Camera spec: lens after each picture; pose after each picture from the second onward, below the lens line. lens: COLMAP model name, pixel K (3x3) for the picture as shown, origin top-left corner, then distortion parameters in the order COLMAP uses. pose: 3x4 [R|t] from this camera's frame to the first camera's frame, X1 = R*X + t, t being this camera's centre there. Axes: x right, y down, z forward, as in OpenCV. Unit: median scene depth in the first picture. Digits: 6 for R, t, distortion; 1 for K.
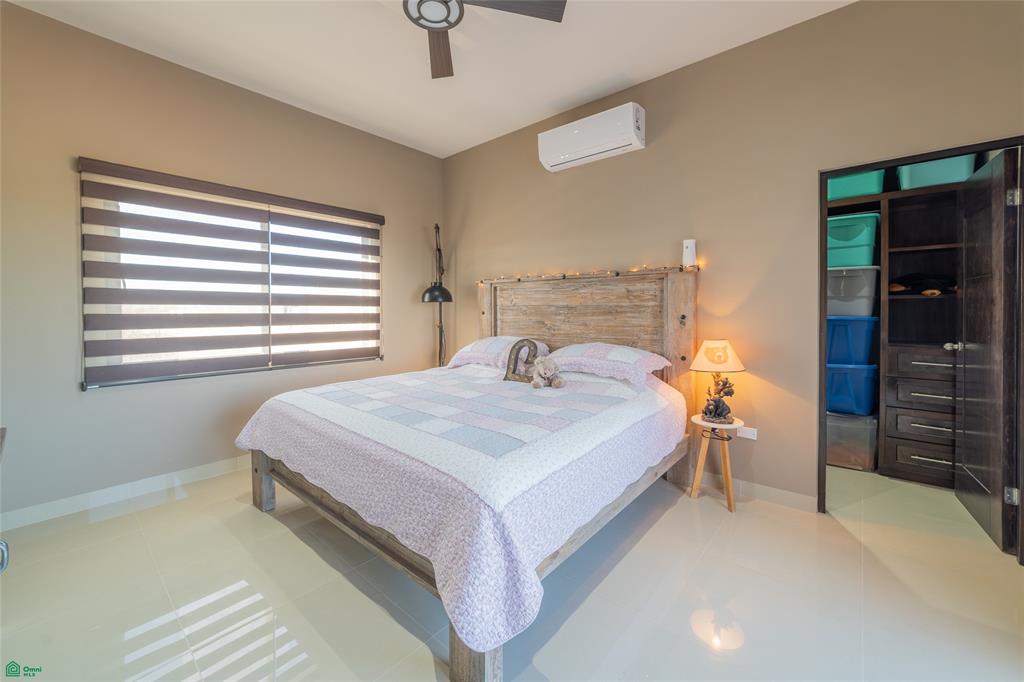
lens RADIAL K [[401.0, 0, 520.4], [0, 401.0, 312.6], [0, 0, 1]] dist [0.002462, 0.000272]
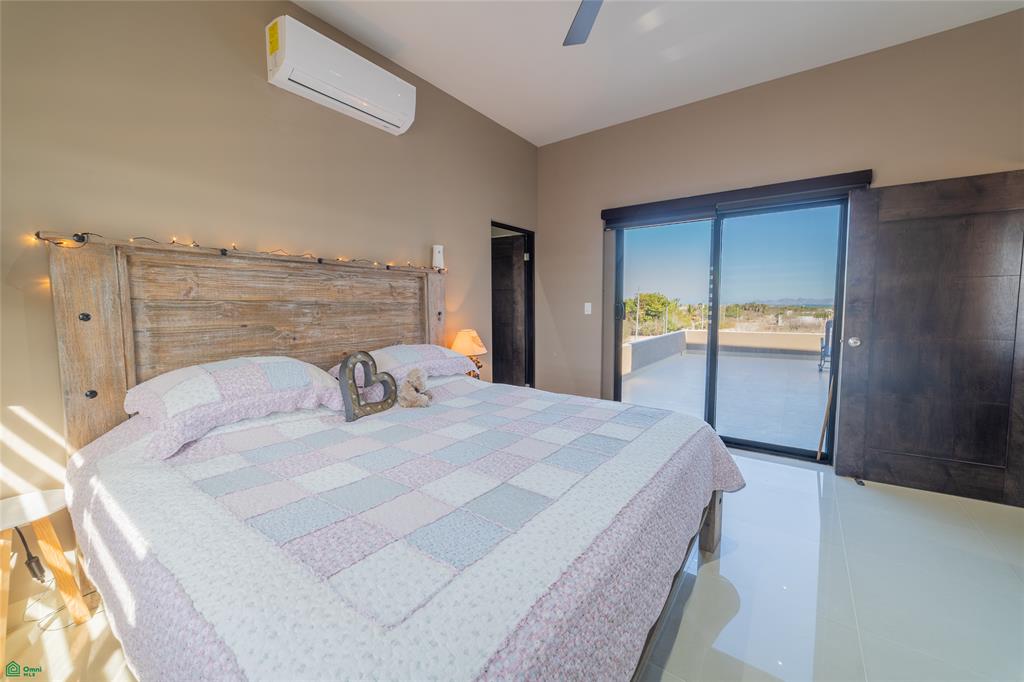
lens RADIAL K [[401.0, 0, 512.5], [0, 401.0, 330.6], [0, 0, 1]] dist [0.002462, 0.000272]
pose [[-0.066393, -0.057536, 0.996133, -0.705491], [0.015098, 0.998164, 0.058660, -0.003936], [-0.997679, 0.018934, -0.065403, 0.828242]]
